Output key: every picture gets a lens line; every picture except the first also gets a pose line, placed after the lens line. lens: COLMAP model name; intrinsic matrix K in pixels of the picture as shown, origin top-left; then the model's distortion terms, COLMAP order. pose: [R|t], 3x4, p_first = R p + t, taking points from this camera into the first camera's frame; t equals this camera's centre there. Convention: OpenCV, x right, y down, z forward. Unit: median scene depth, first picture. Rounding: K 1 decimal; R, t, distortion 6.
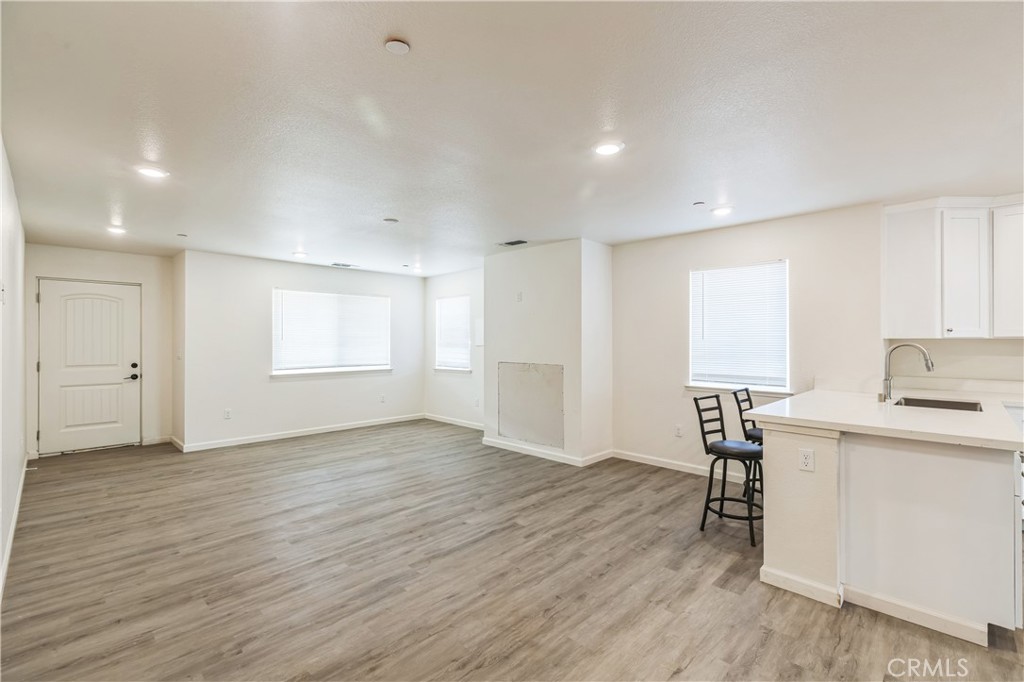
lens RADIAL K [[462.4, 0, 512.0], [0, 462.4, 341.0], [0, 0, 1]] dist [-0.000897, 0.000037]
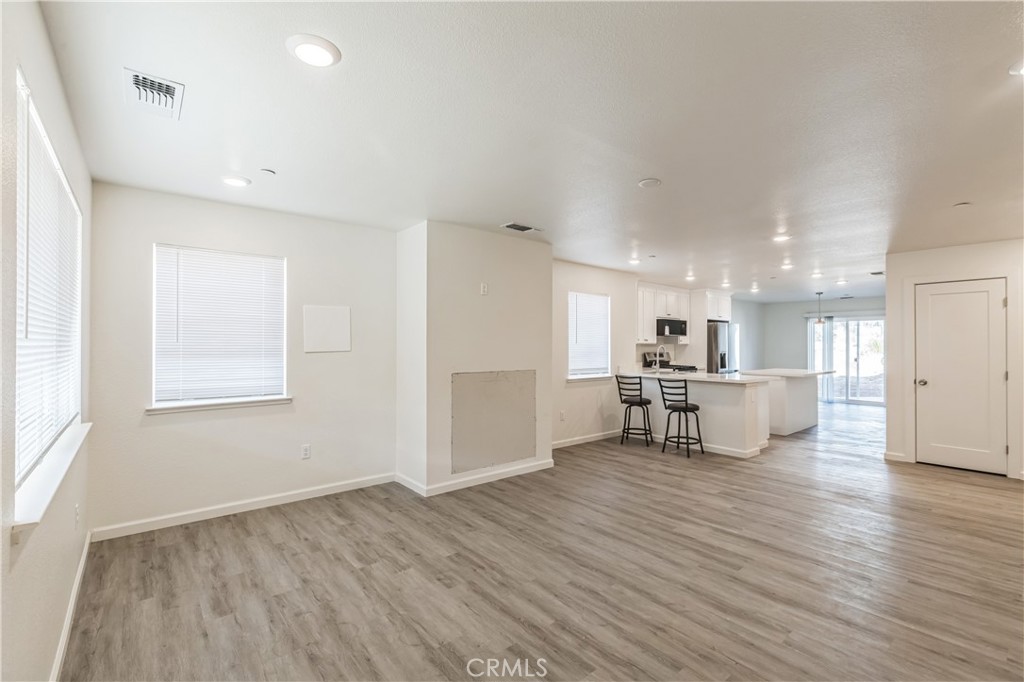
lens RADIAL K [[450.1, 0, 512.0], [0, 450.1, 341.0], [0, 0, 1]] dist [0.000639, -0.011979]
pose [[0.101656, 0.016497, 0.994683, -0.959292], [0.006419, 0.999831, -0.017238, 0.011024], [-0.994799, 0.008137, 0.101532, 1.110042]]
